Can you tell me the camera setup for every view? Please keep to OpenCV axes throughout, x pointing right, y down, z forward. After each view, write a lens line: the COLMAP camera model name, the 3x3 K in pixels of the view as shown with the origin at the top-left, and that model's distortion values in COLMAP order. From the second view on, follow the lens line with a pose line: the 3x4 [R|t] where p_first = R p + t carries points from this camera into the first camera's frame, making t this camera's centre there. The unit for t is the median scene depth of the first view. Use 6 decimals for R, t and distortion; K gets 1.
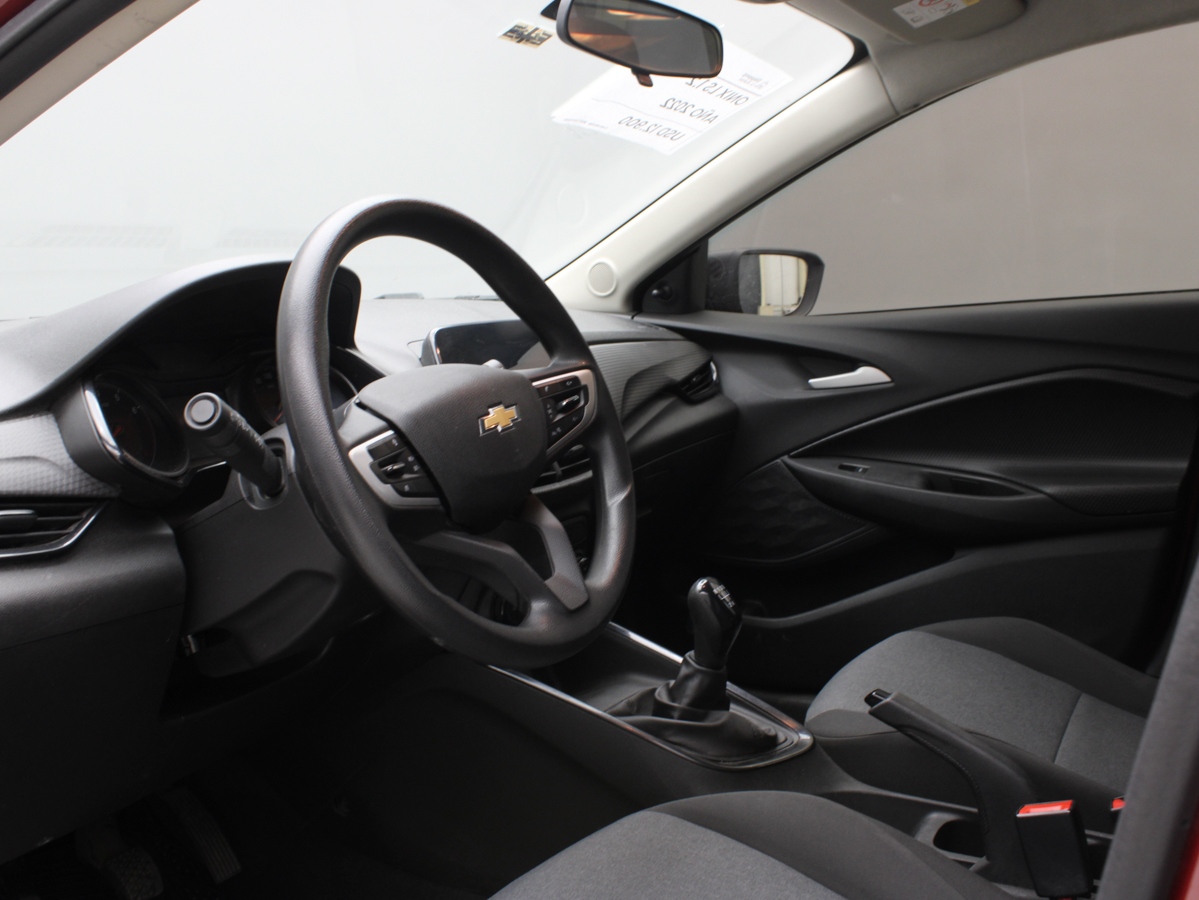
lens RADIAL K [[1205.7, 0, 599.5], [0, 1205.7, 450.0], [0, 0, 1]] dist [-0.165176, 0.137855]
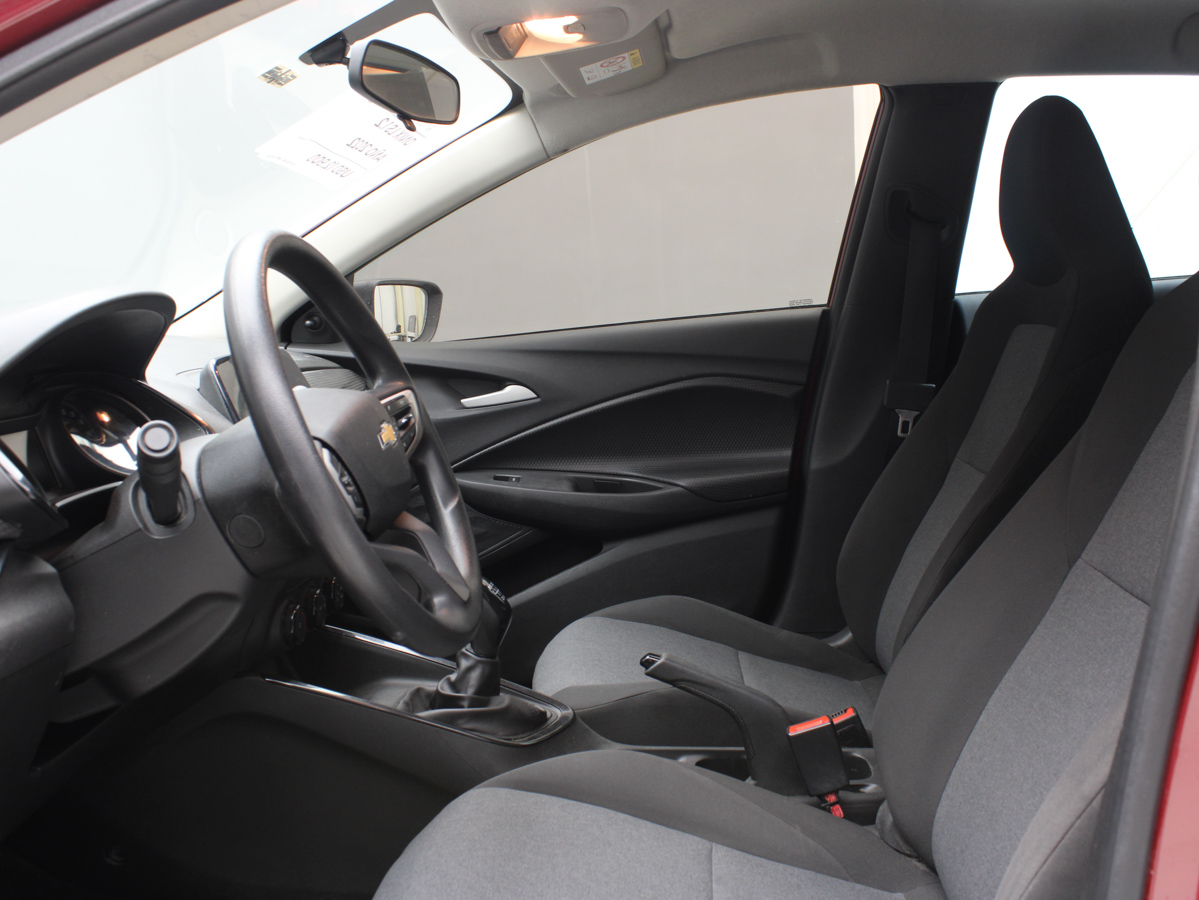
lens RADIAL K [[1205.7, 0, 599.5], [0, 1205.7, 450.0], [0, 0, 1]] dist [-0.165176, 0.137855]
pose [[0.902420, -0.061541, 0.426440, -0.272917], [0.072395, 0.997333, -0.009272, 0.008827], [-0.424732, 0.039240, 0.904468, -0.047635]]
